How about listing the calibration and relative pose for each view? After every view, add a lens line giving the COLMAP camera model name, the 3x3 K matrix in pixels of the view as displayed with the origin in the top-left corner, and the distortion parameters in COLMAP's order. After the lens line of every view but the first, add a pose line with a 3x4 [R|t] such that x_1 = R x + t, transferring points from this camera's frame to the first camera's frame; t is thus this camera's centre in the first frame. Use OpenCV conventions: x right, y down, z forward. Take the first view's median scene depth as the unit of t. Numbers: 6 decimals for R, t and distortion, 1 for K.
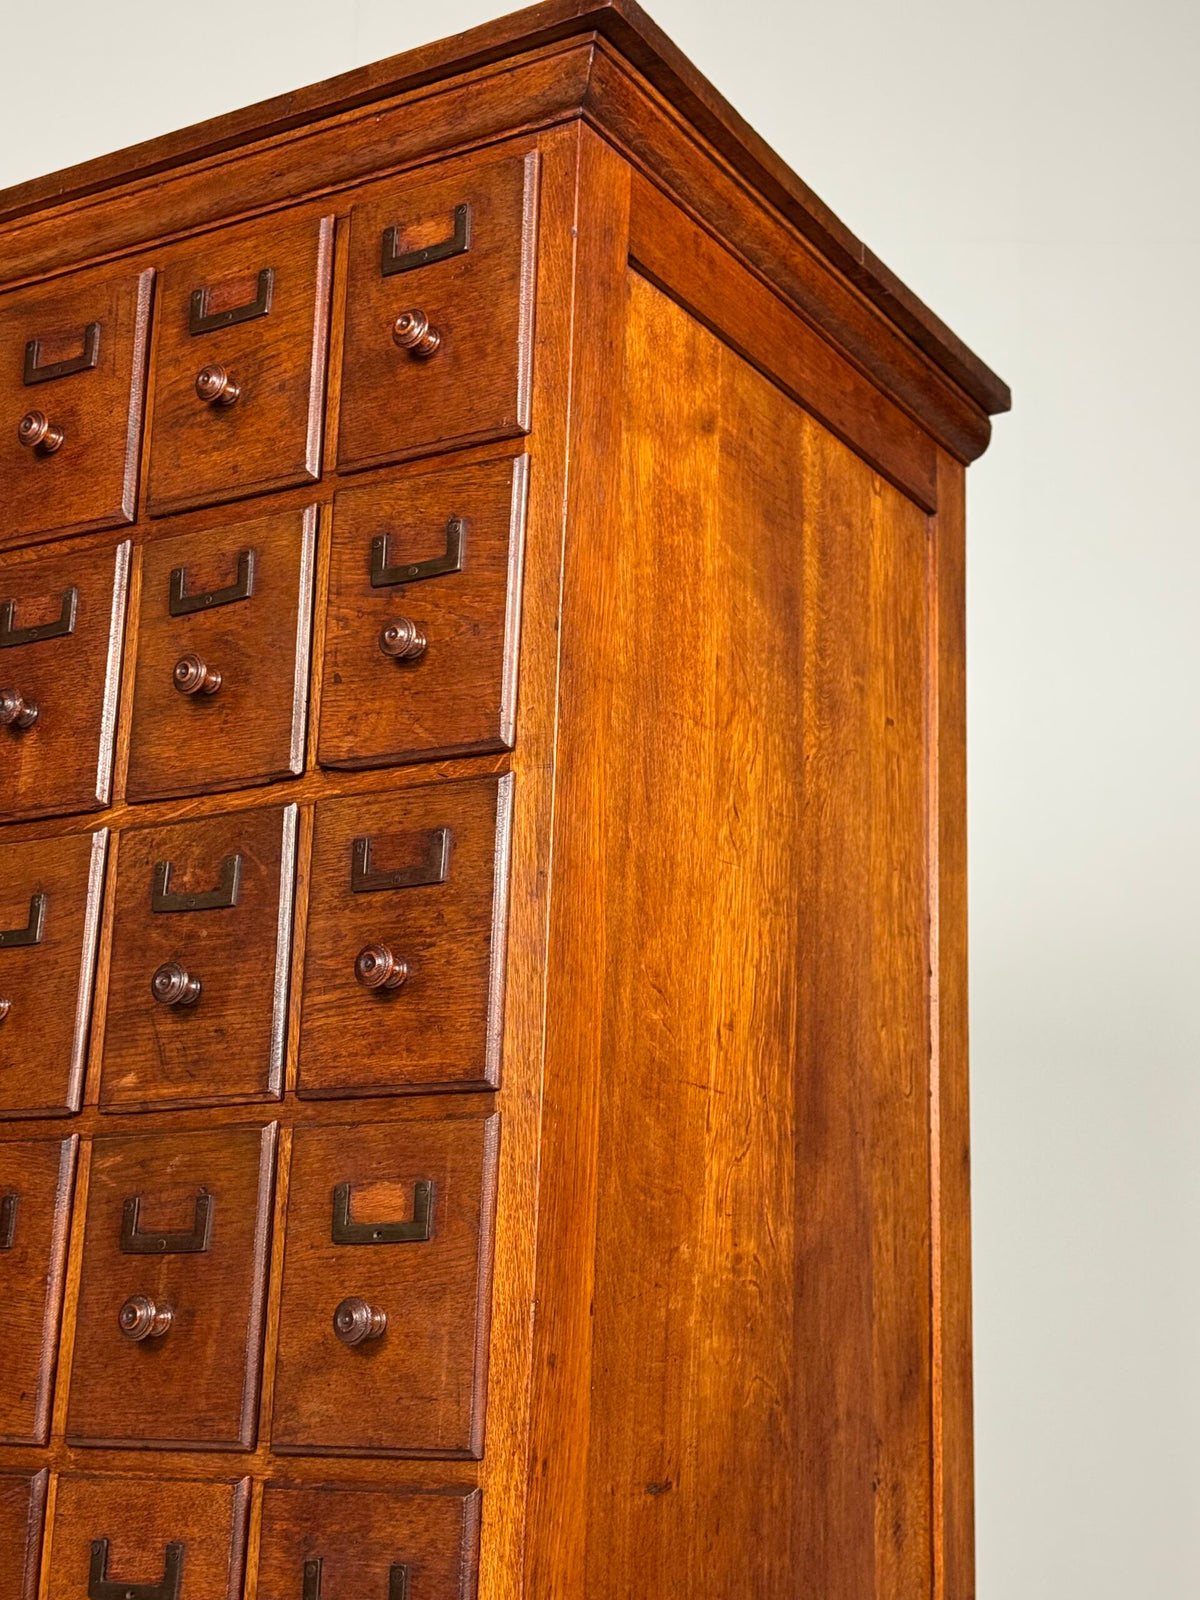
lens RADIAL K [[2268.1, 0, 598.7], [0, 2268.1, 814.6], [0, 0, 1]] dist [0.191240, -0.369194]
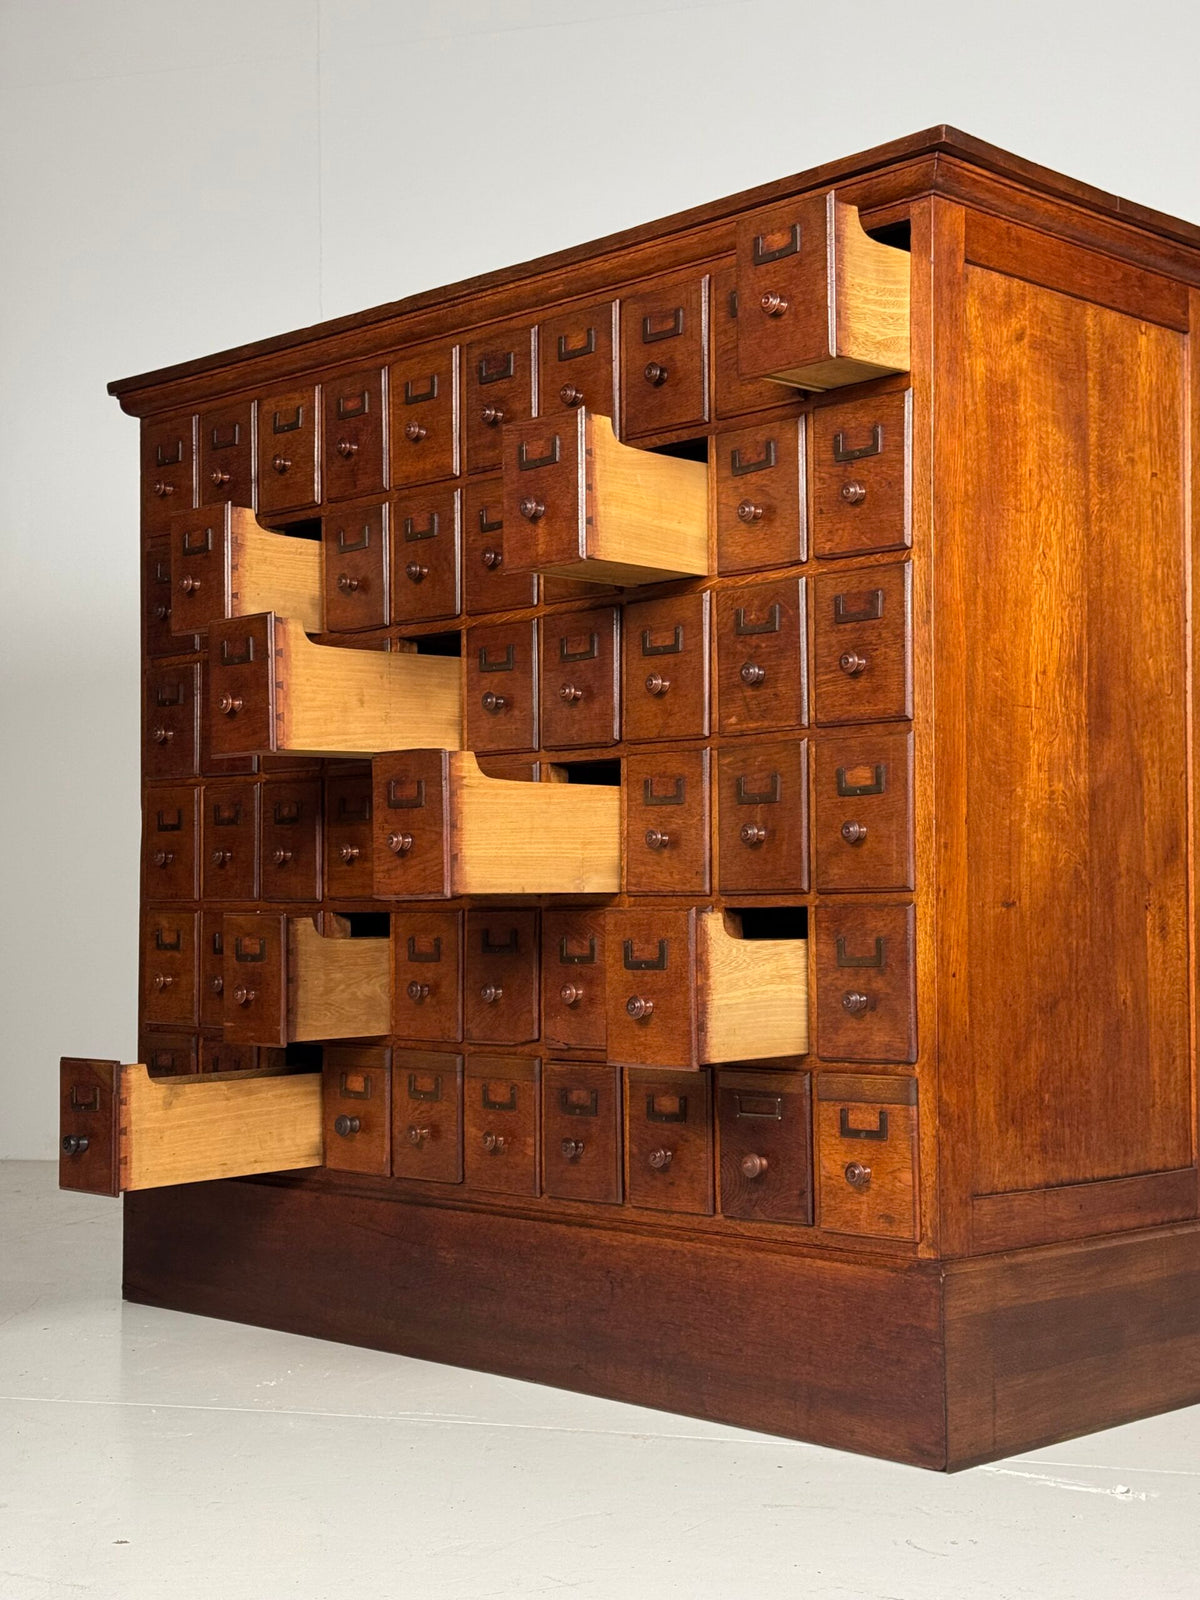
lens RADIAL K [[2257.8, 0, 602.8], [0, 2257.8, 810.2], [0, 0, 1]] dist [0.144223, 0.024742]
pose [[0.970912, -0.046617, -0.234853, 0.145755], [0.092084, 0.978123, 0.186534, -0.187346], [0.221020, -0.202735, 0.953965, -0.932997]]
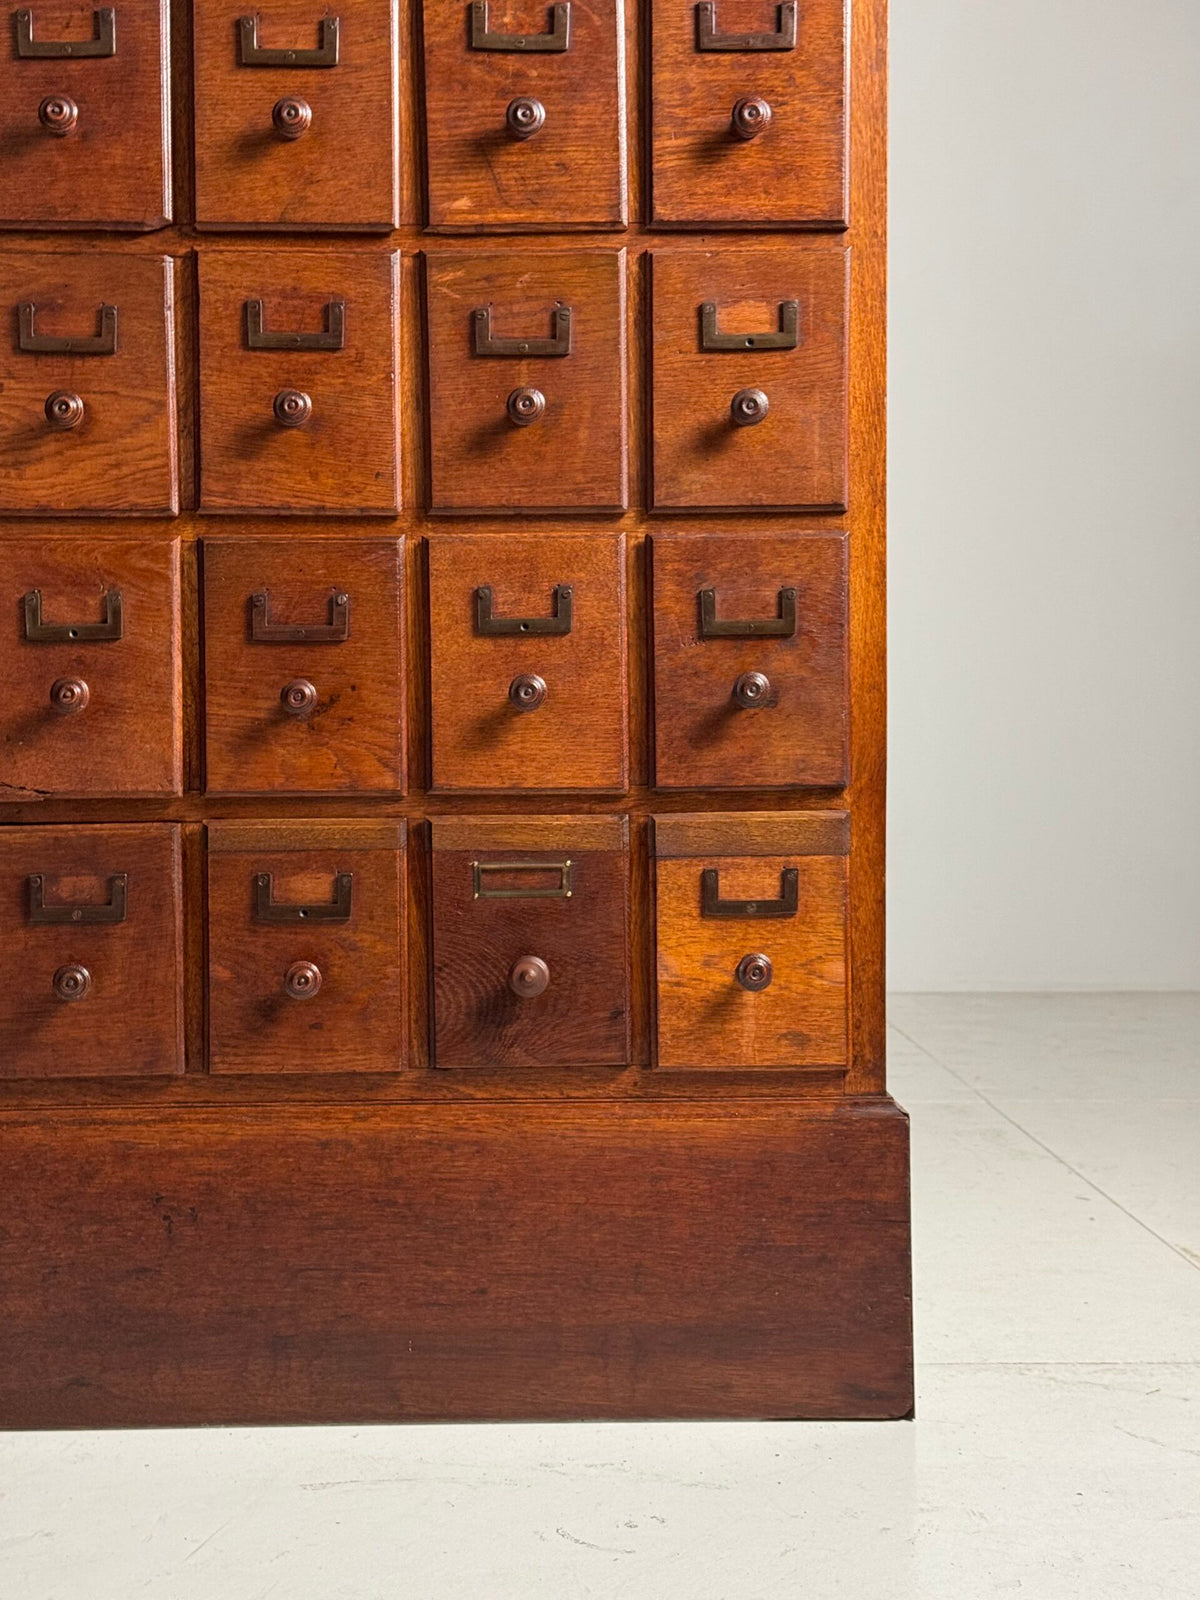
lens RADIAL K [[2302.1, 0, 584.6], [0, 2302.1, 803.1], [0, 0, 1]] dist [0.163303, -0.190396]
pose [[0.842866, -0.048441, 0.535939, -0.791194], [-0.101459, 0.963773, 0.246675, 0.112797], [-0.528472, -0.262289, 0.807416, -0.037657]]
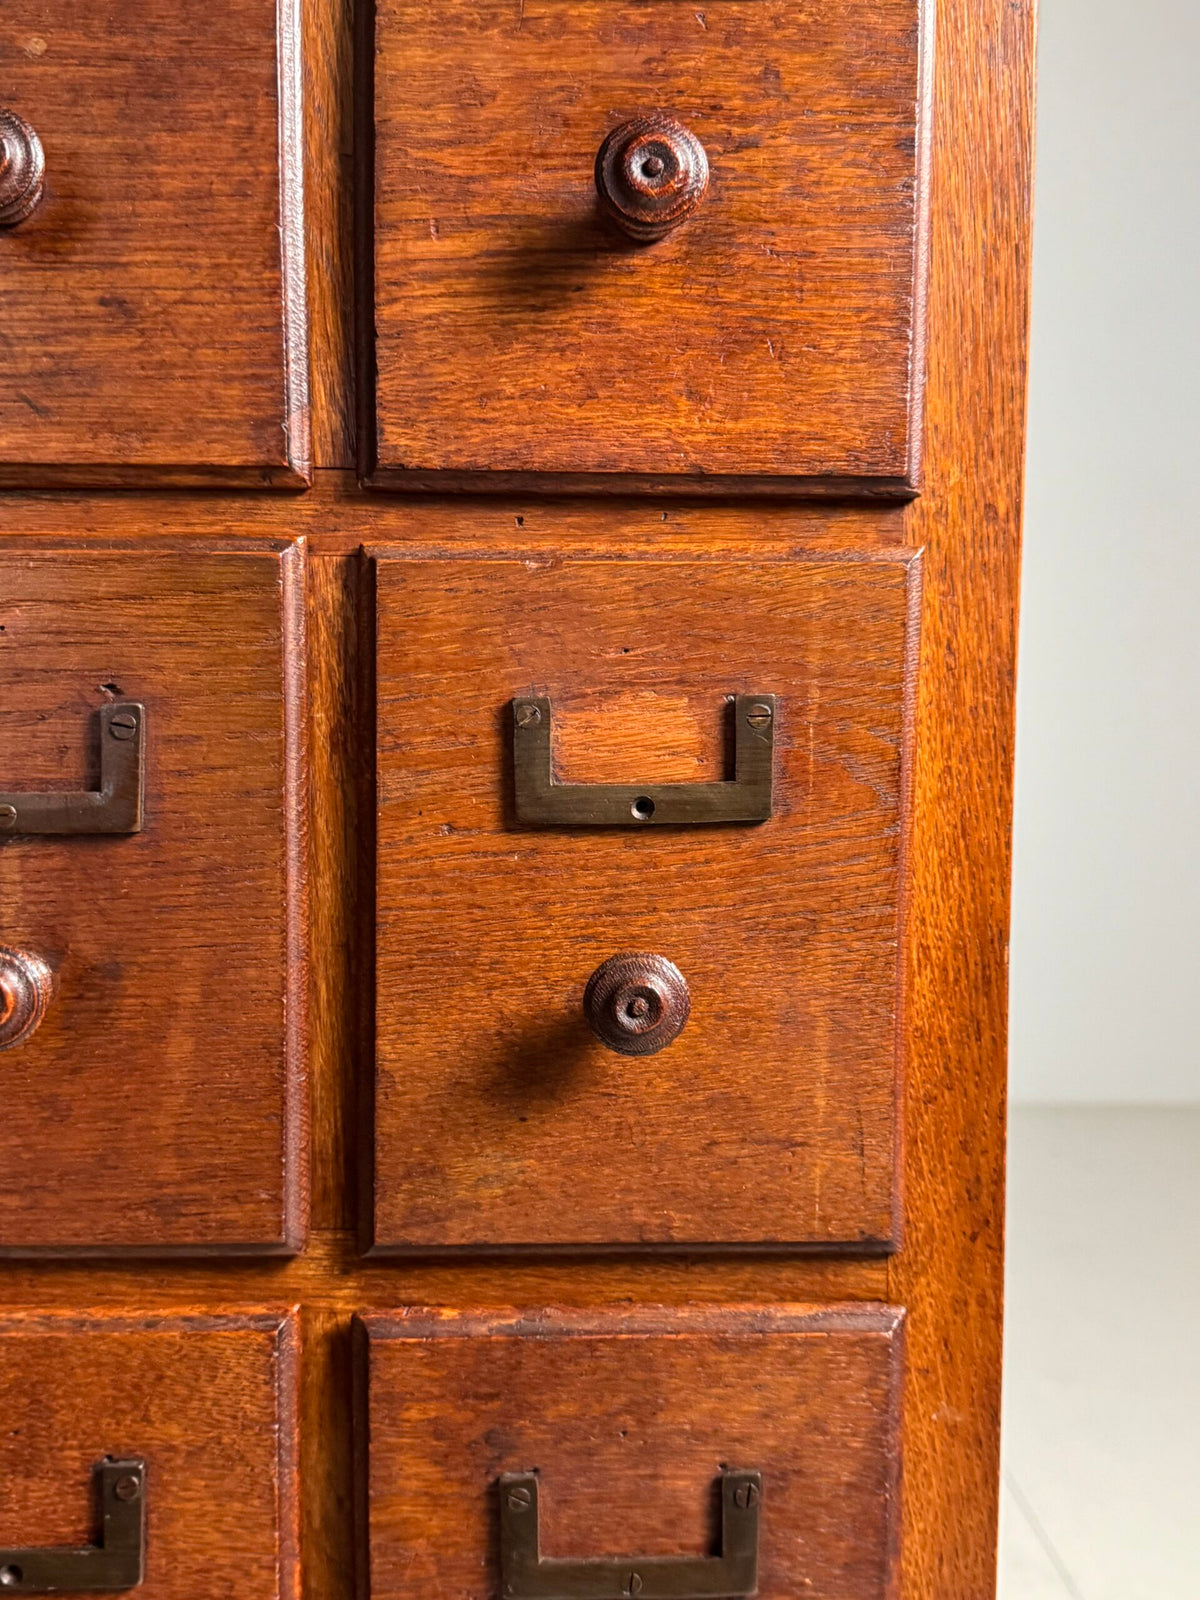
lens RADIAL K [[1675.2, 0, 598.6], [0, 1675.2, 806.9], [0, 0, 1]] dist [0.211254, -0.565936]
pose [[0.837577, -0.059513, 0.543068, -0.260980], [-0.119972, 0.949747, 0.289114, 0.080896], [-0.532983, -0.307308, 0.788347, 0.679610]]
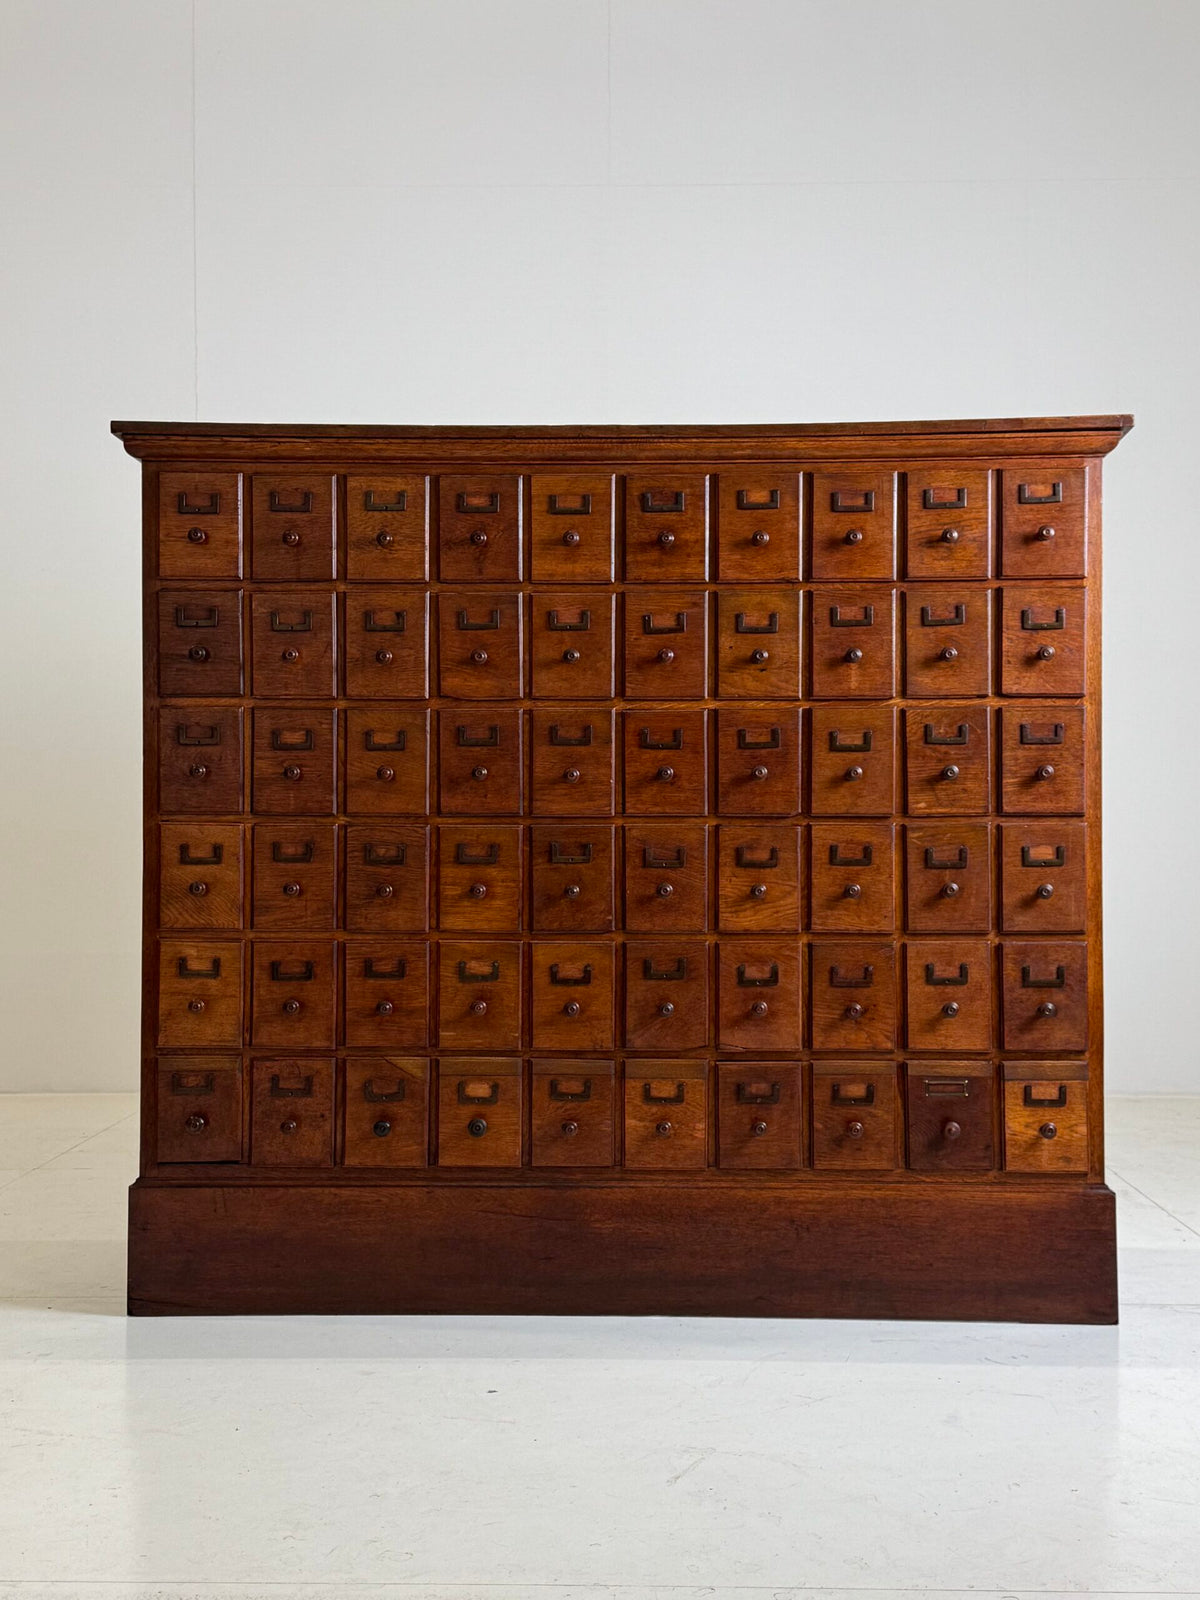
lens RADIAL K [[2025.2, 0, 604.1], [0, 2025.2, 804.8], [0, 0, 1]] dist [0.219814, -0.570855]
pose [[0.866358, -0.025259, 0.498784, -1.755382], [-0.097518, 0.970941, 0.218551, -0.379877], [-0.489810, -0.237984, 0.838719, -0.852643]]
